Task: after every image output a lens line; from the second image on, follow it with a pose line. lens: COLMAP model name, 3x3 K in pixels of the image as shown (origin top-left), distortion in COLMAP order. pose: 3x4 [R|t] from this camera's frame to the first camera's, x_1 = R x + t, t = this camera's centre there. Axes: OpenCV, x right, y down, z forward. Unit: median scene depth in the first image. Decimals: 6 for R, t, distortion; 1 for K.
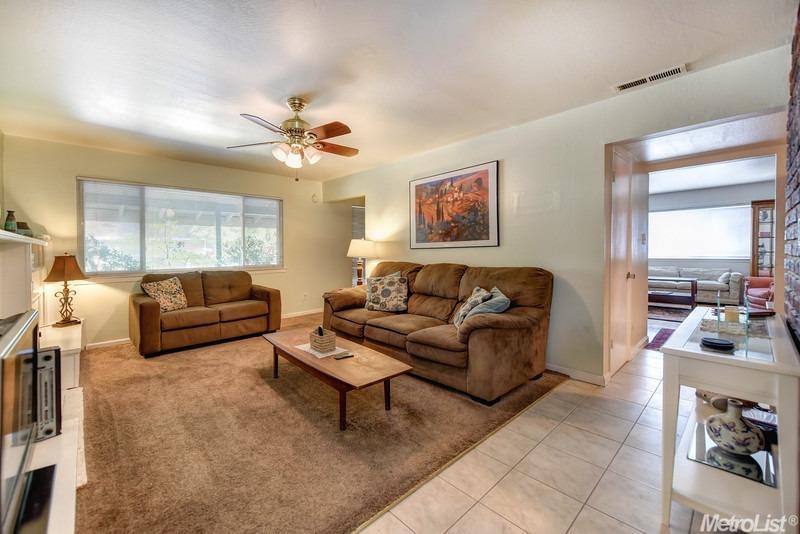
lens RADIAL K [[325.0, 0, 418.1], [0, 325.0, 248.0], [0, 0, 1]] dist [-0.001200, -0.001519]
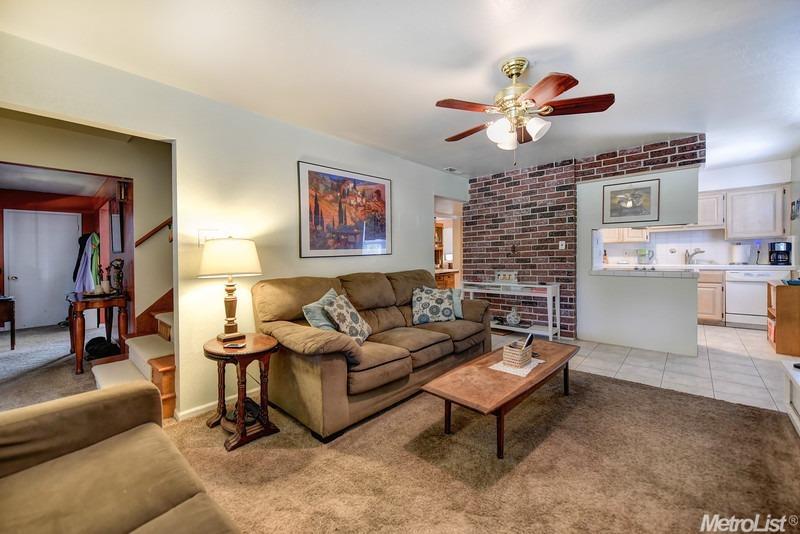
lens RADIAL K [[325.0, 0, 383.8], [0, 325.0, 254.2], [0, 0, 1]] dist [-0.001200, -0.001519]
pose [[-0.021161, 0.007640, 0.999747, -0.791892], [0.012501, 0.999895, -0.007377, 0.002112], [-0.999698, 0.012342, -0.021254, 0.915873]]
